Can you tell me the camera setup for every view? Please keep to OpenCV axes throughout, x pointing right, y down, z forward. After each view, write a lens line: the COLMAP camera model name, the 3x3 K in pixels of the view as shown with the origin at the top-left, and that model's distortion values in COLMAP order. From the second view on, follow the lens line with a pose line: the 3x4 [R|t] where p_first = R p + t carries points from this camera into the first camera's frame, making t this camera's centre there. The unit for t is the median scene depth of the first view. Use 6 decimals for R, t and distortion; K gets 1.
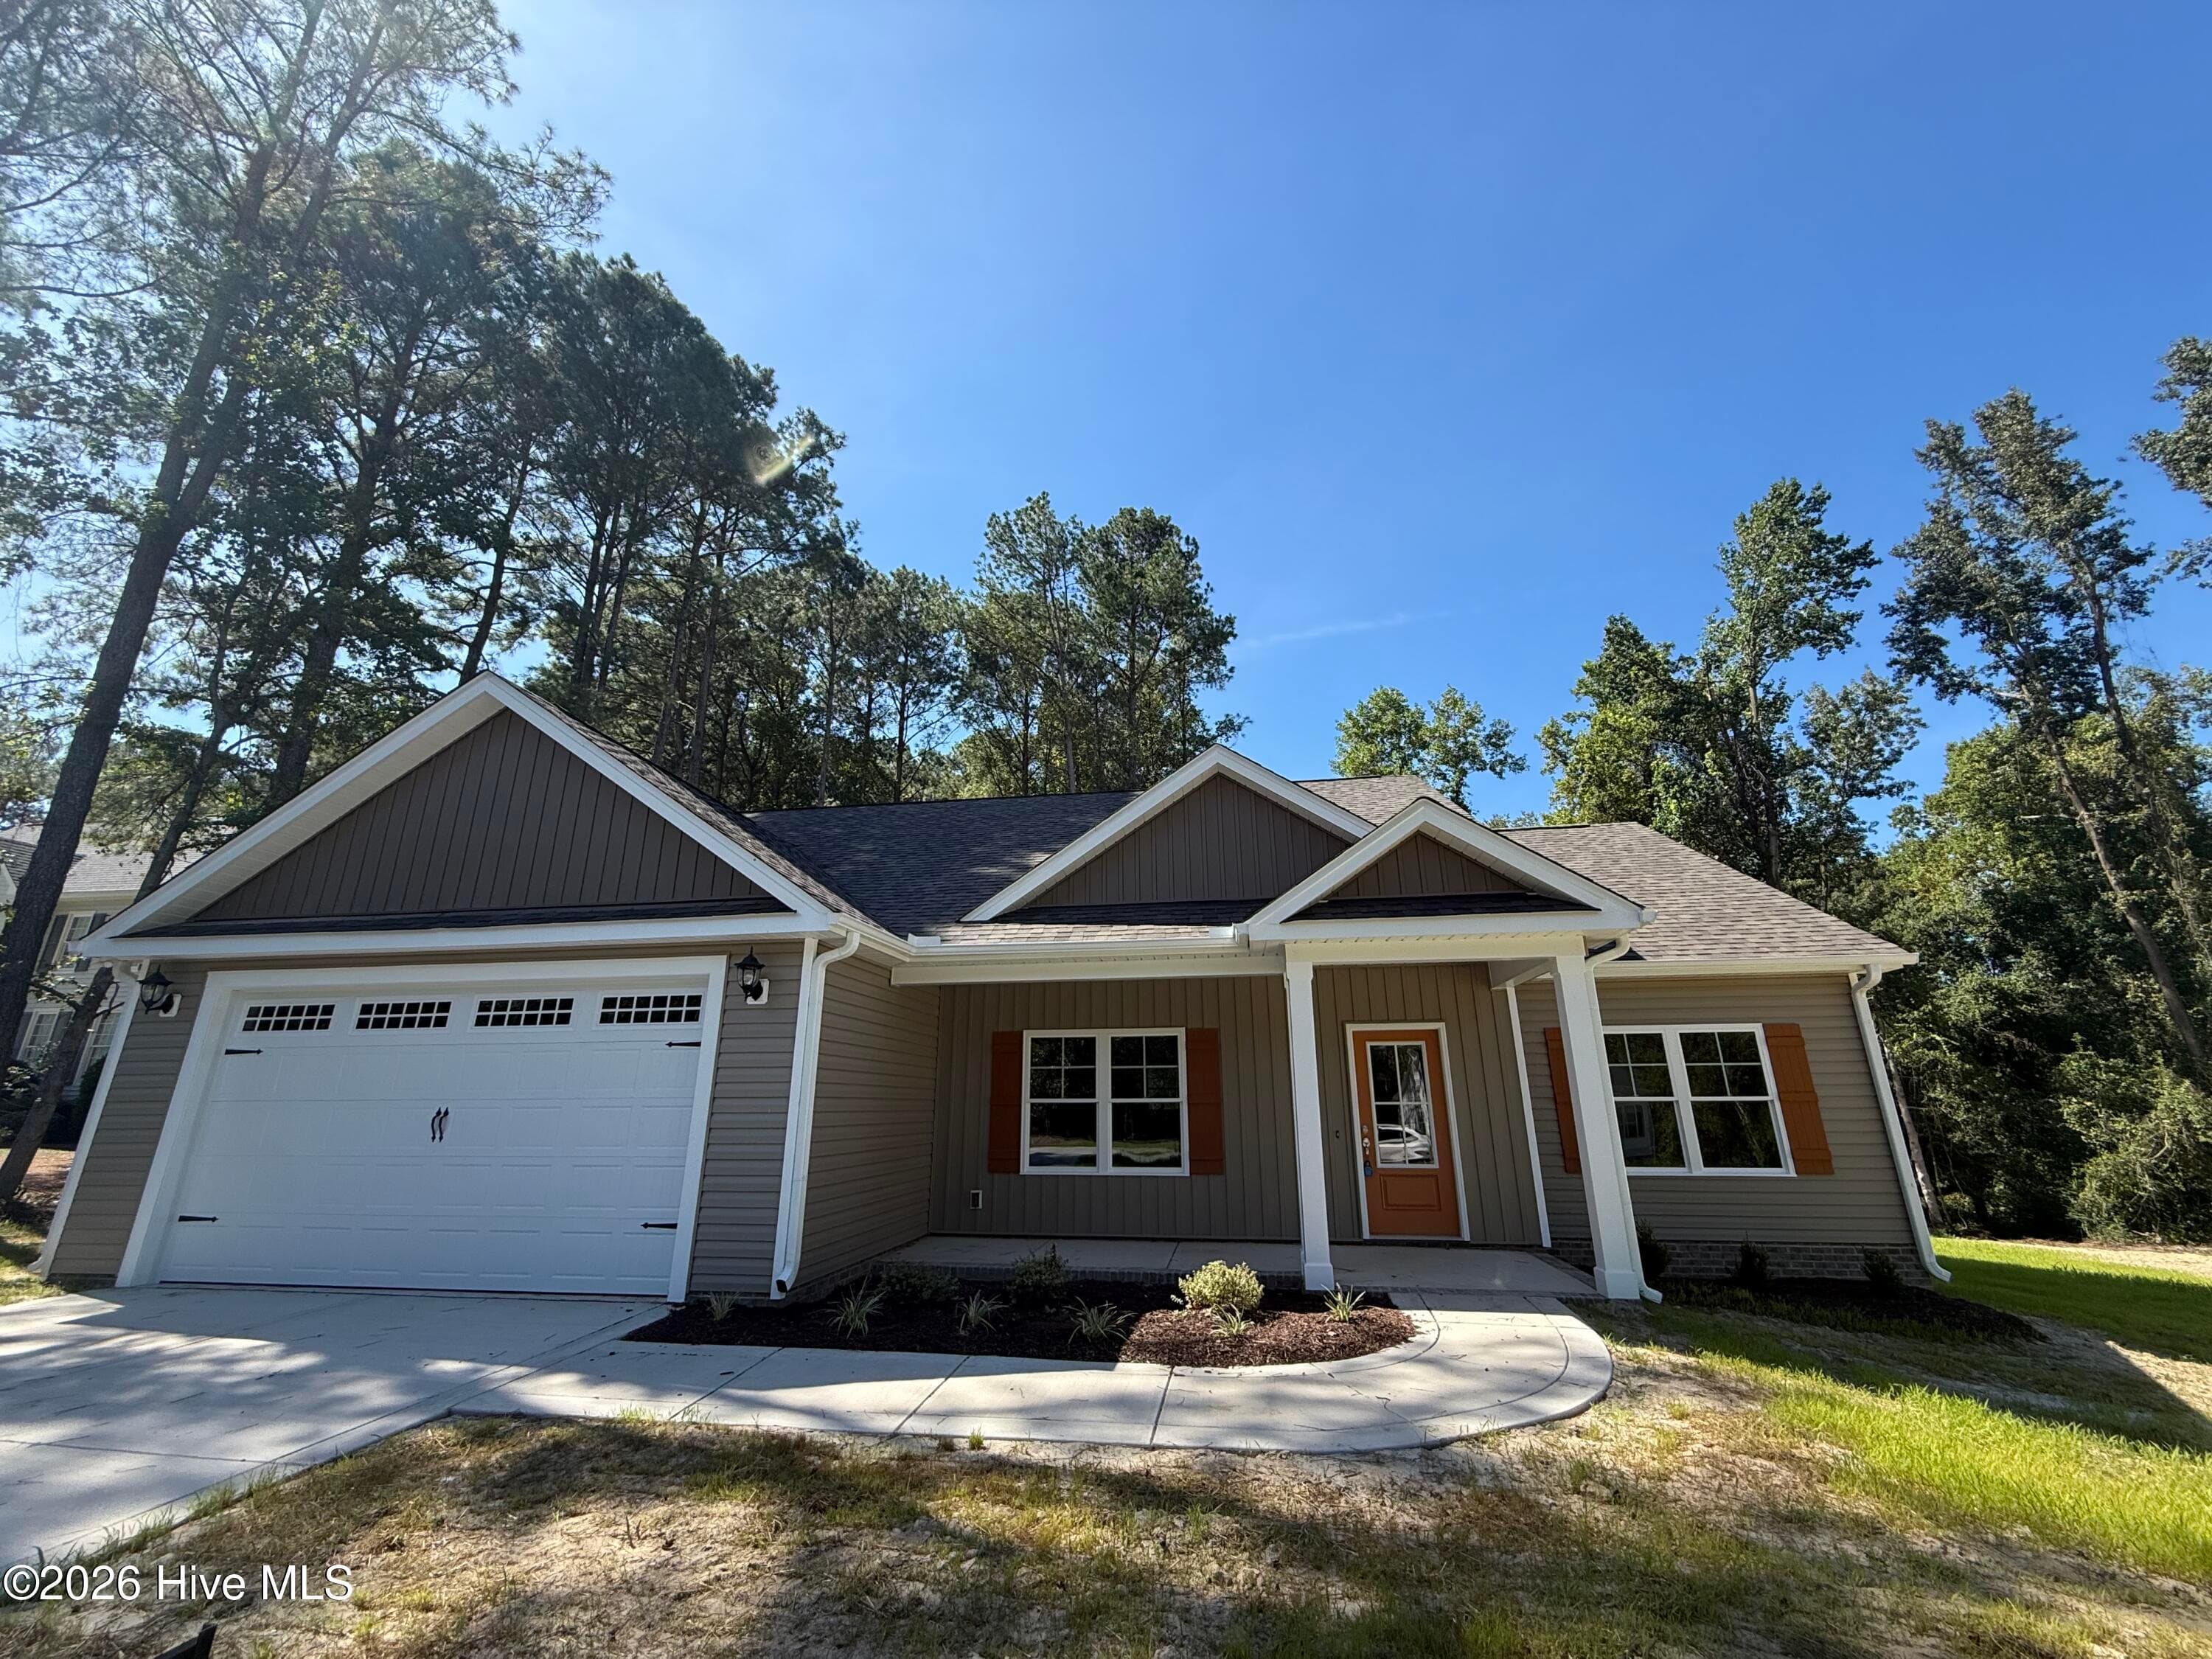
lens RADIAL K [[881.4, 0, 1101.6], [0, 881.4, 828.8], [0, 0, 1]] dist [-0.000804, 0.000423]
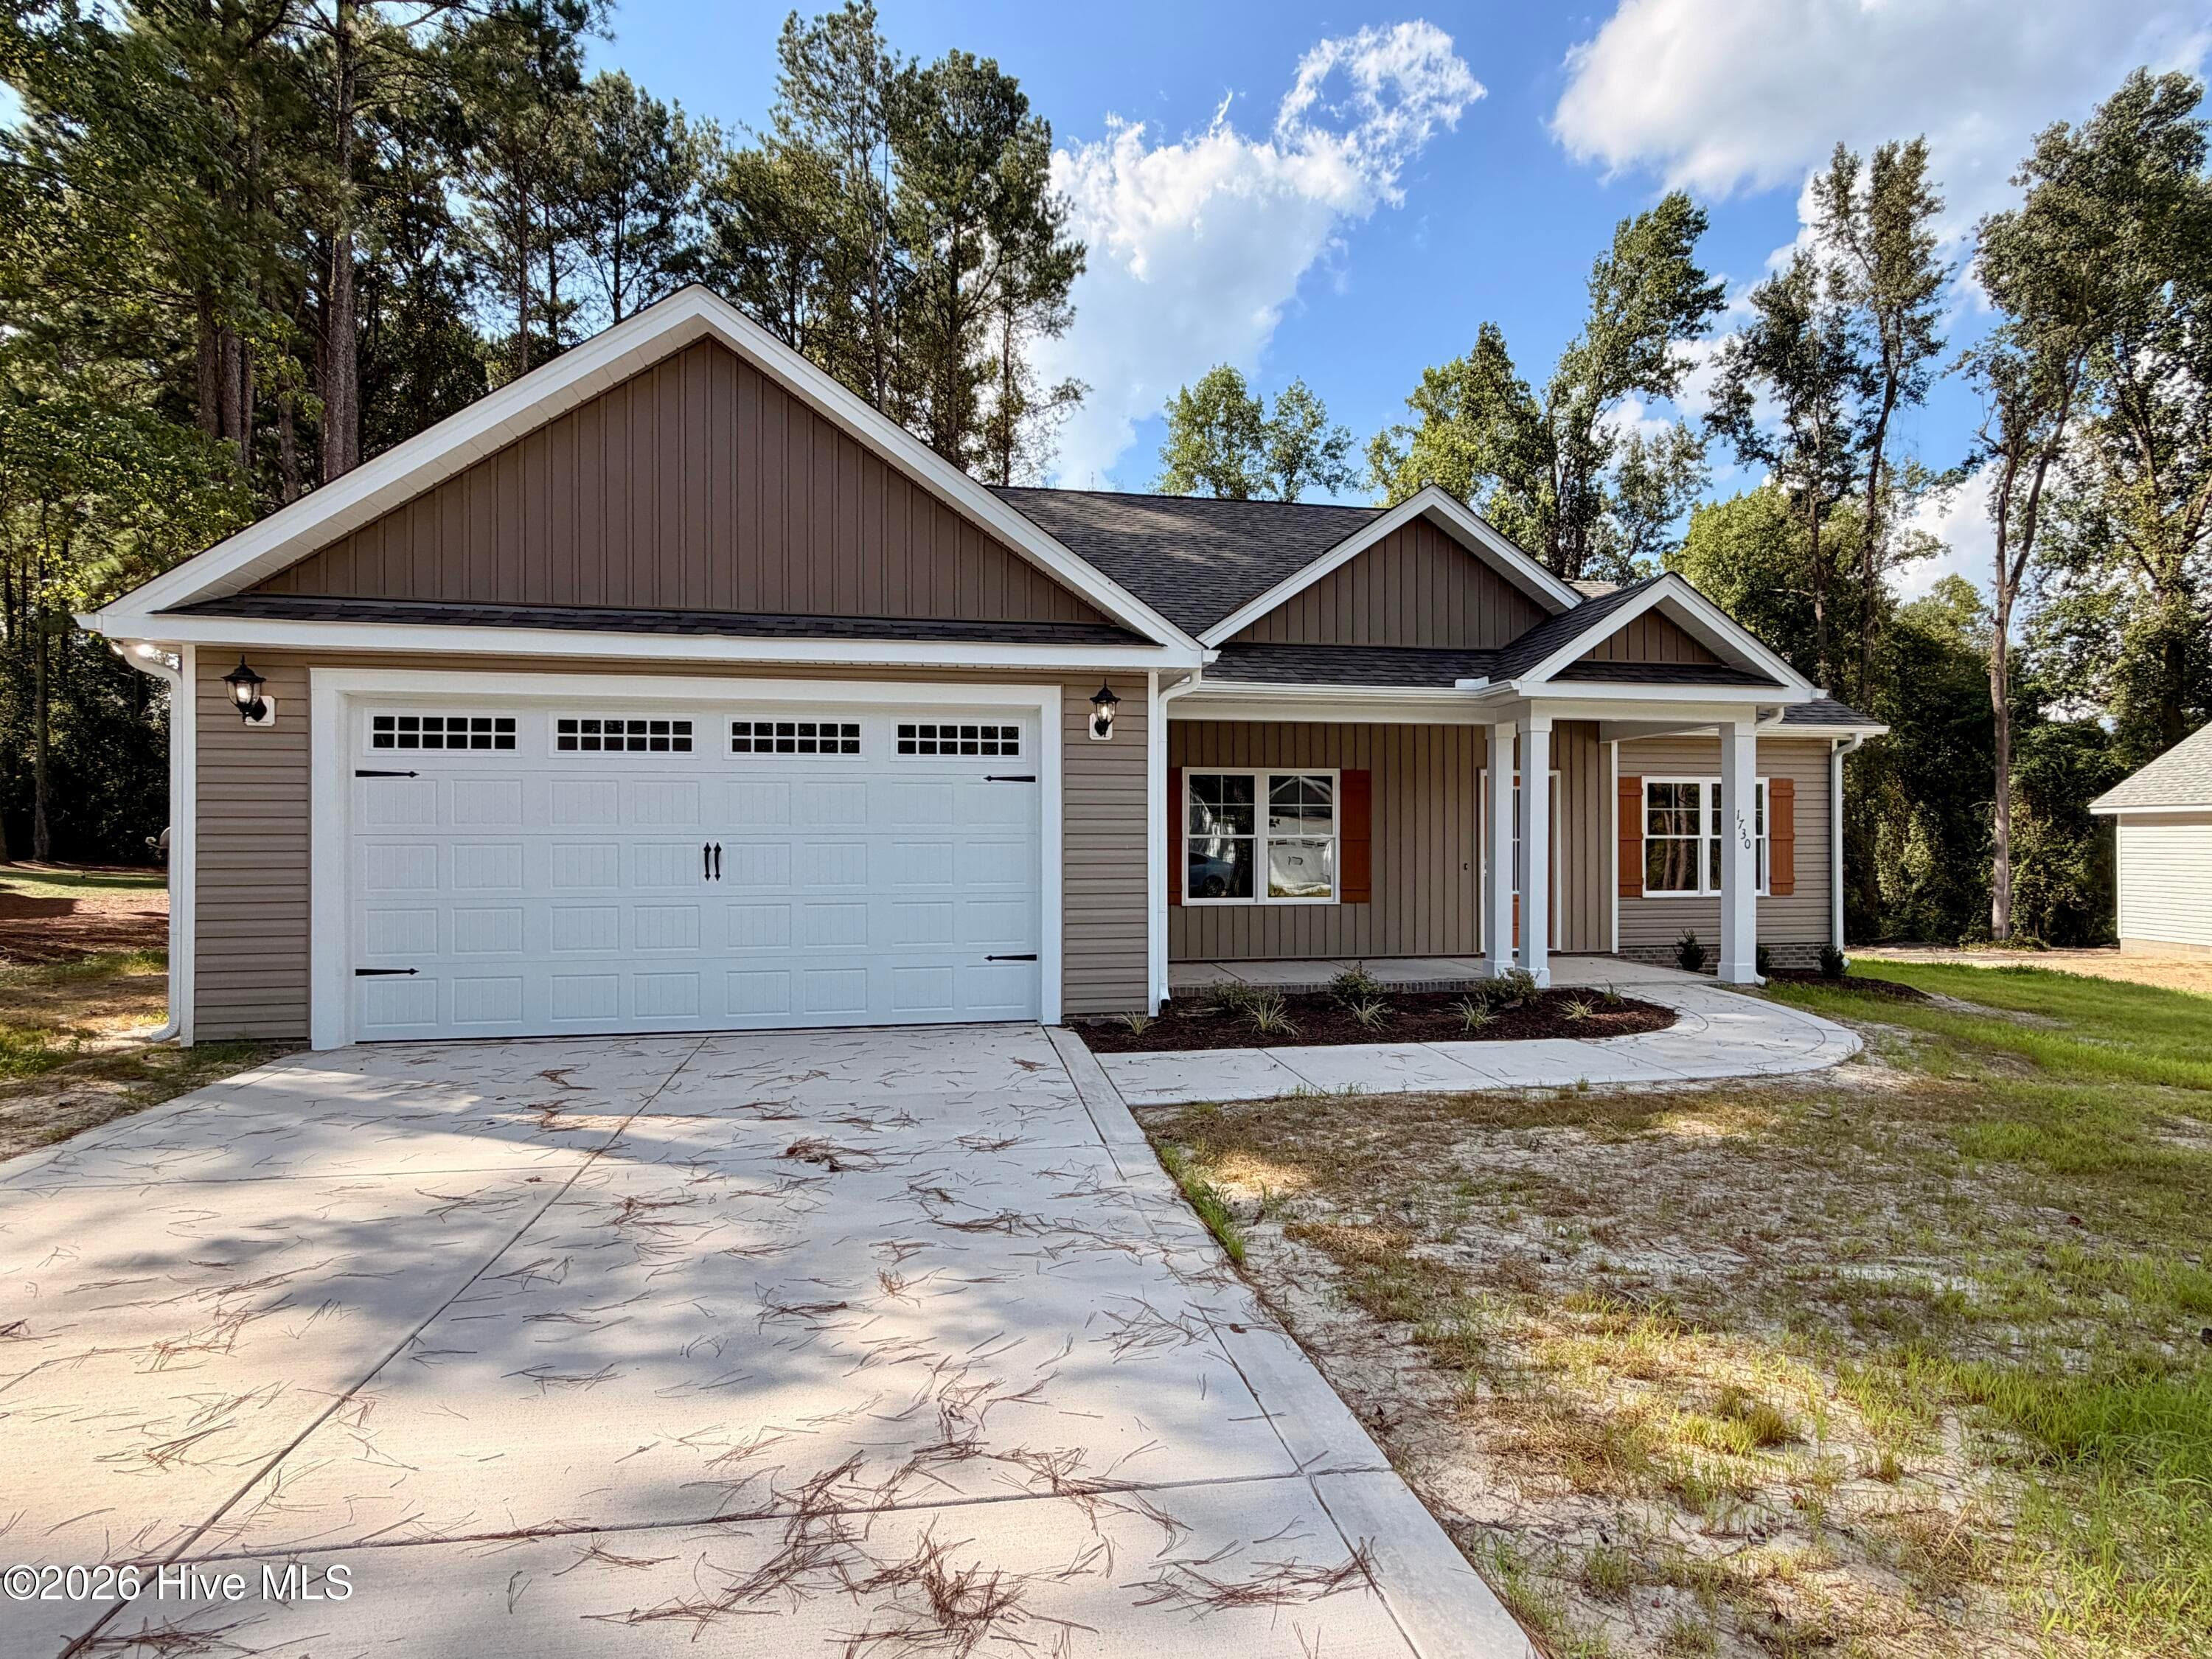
lens RADIAL K [[1046.8, 0, 1105.7], [0, 1046.8, 836.7], [0, 0, 1]] dist [-0.010573, 0.015407]
pose [[0.946585, 0.003974, 0.322431, -0.573699], [-0.100400, 0.953852, 0.282995, -0.015846], [-0.306427, -0.300250, 0.903301, -0.038179]]
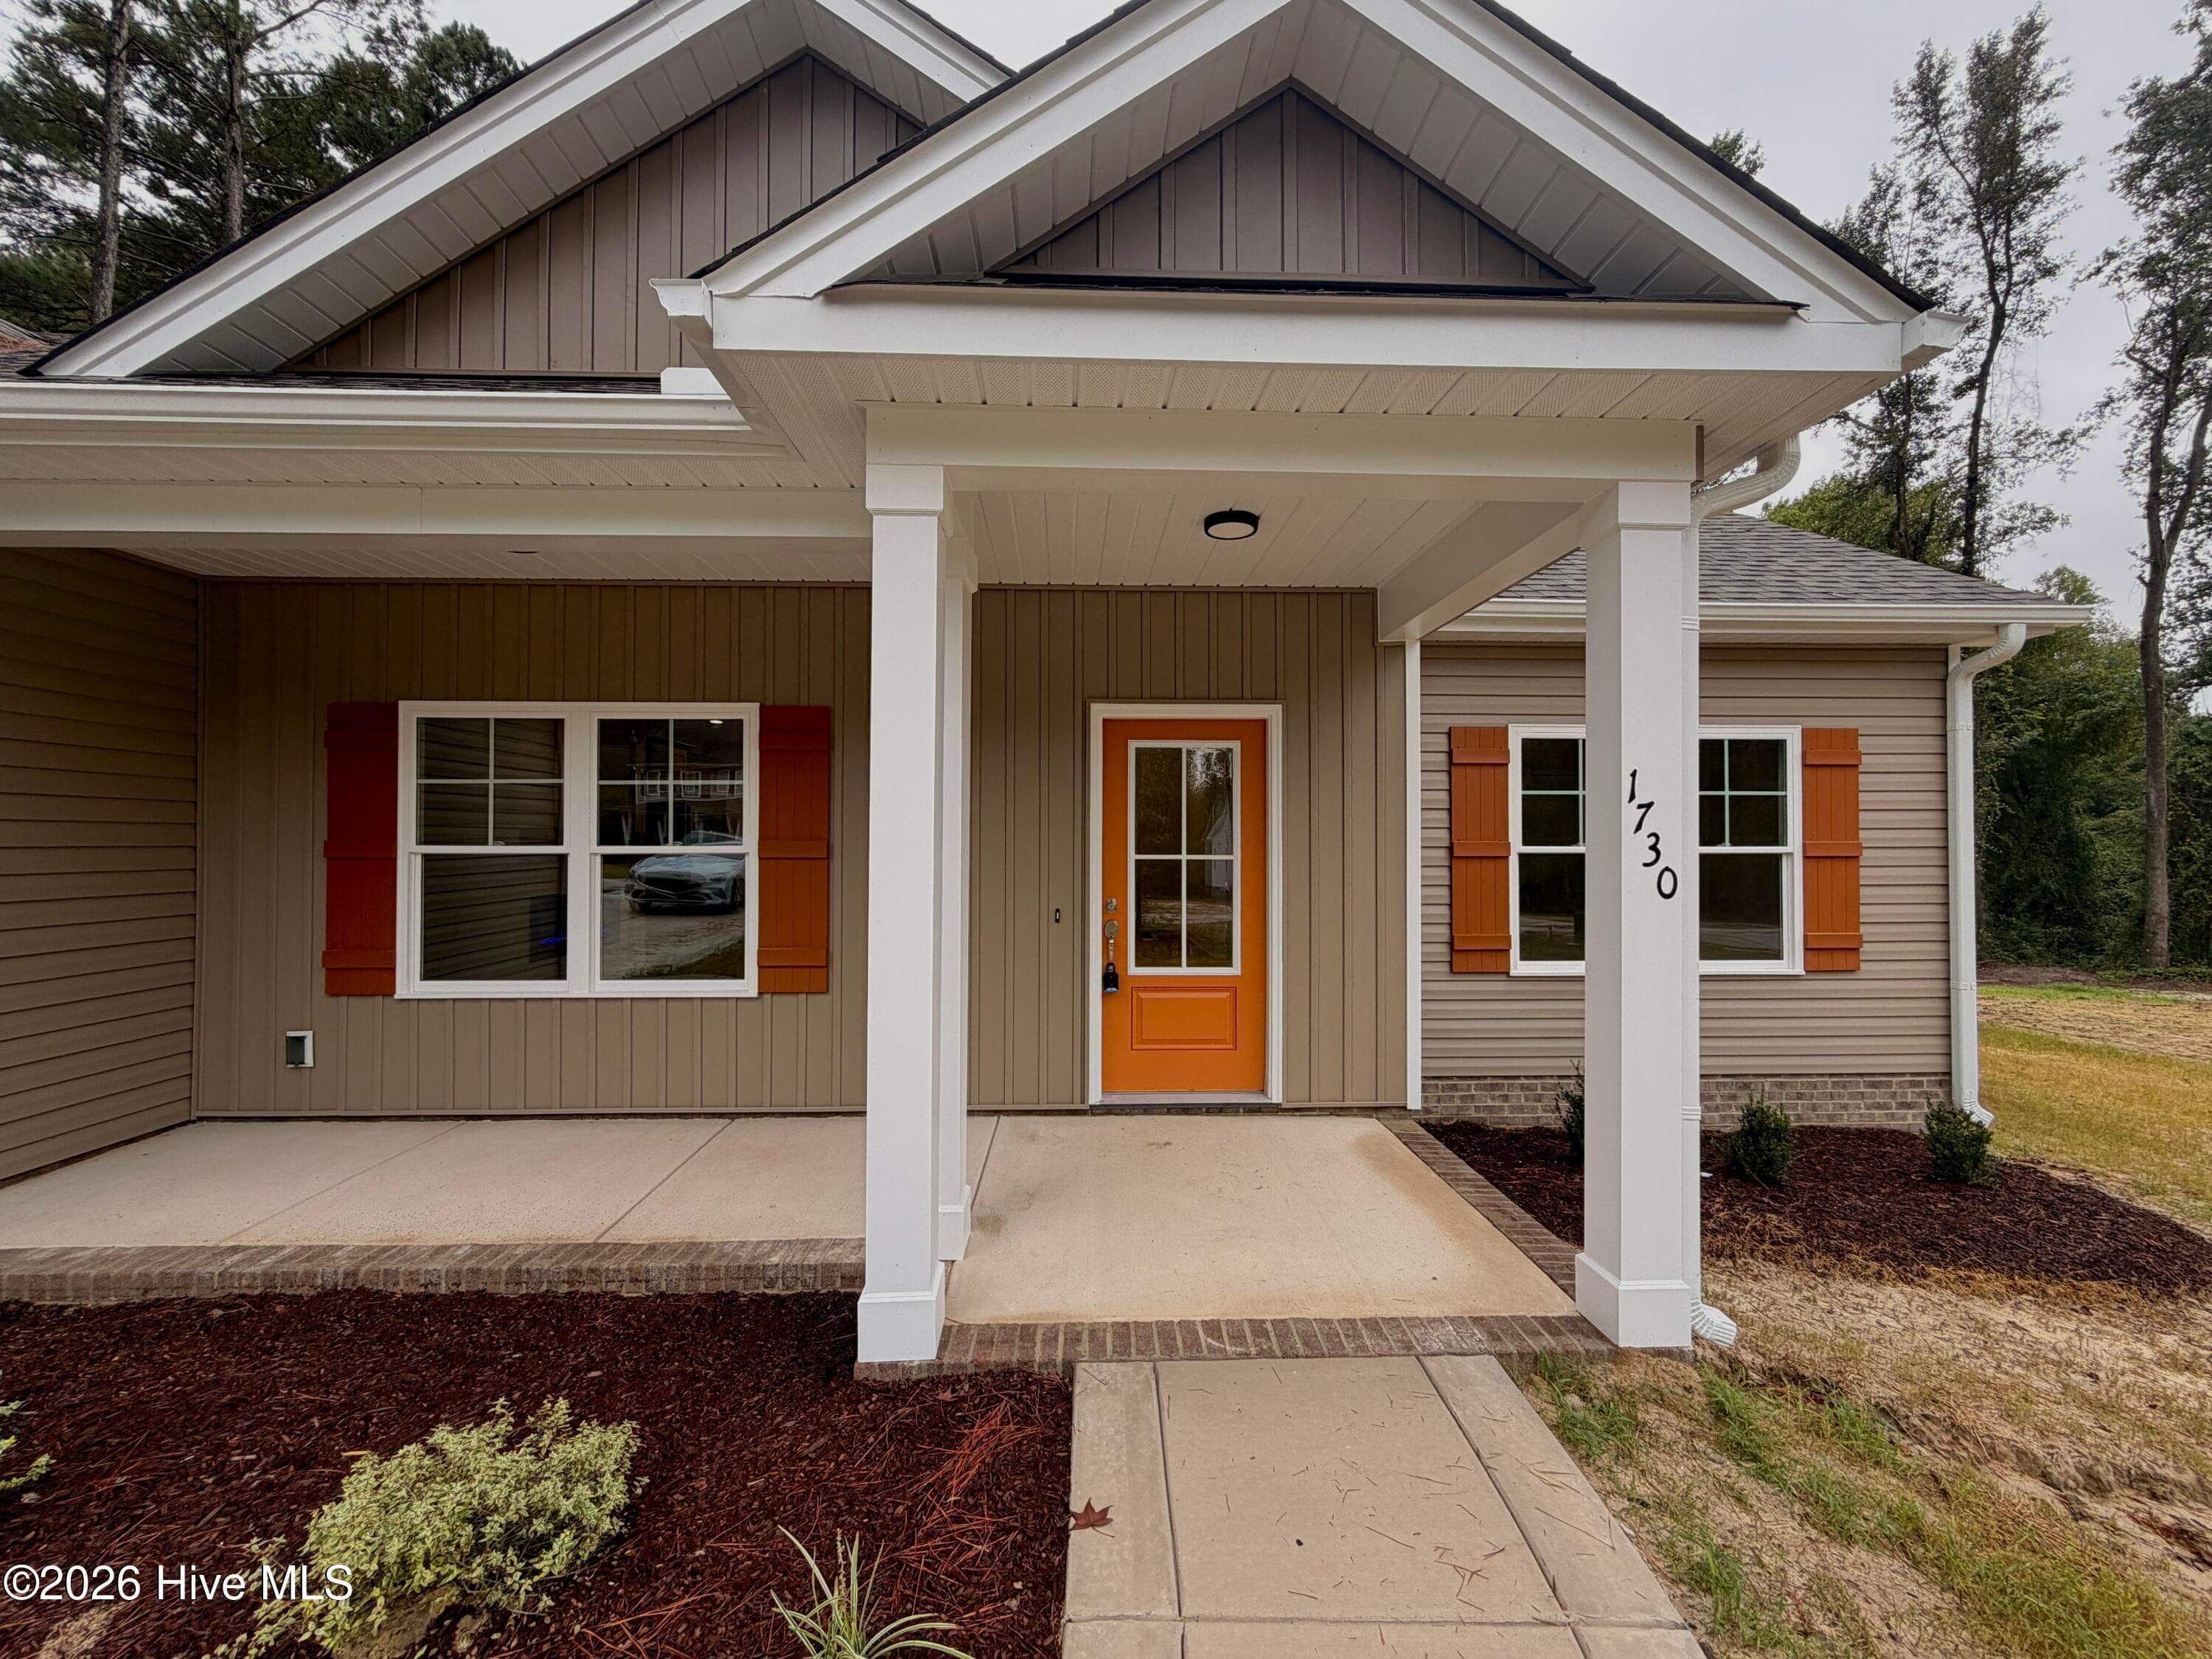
lens RADIAL K [[887.5, 0, 1099.2], [0, 887.5, 831.4], [0, 0, 1]] dist [-0.000385, 0.000801]
pose [[0.982425, 0.006587, 0.186543, 0.192291], [-0.060259, 0.957060, 0.283559, 0.151091], [-0.176665, -0.289817, 0.940636, 0.518822]]
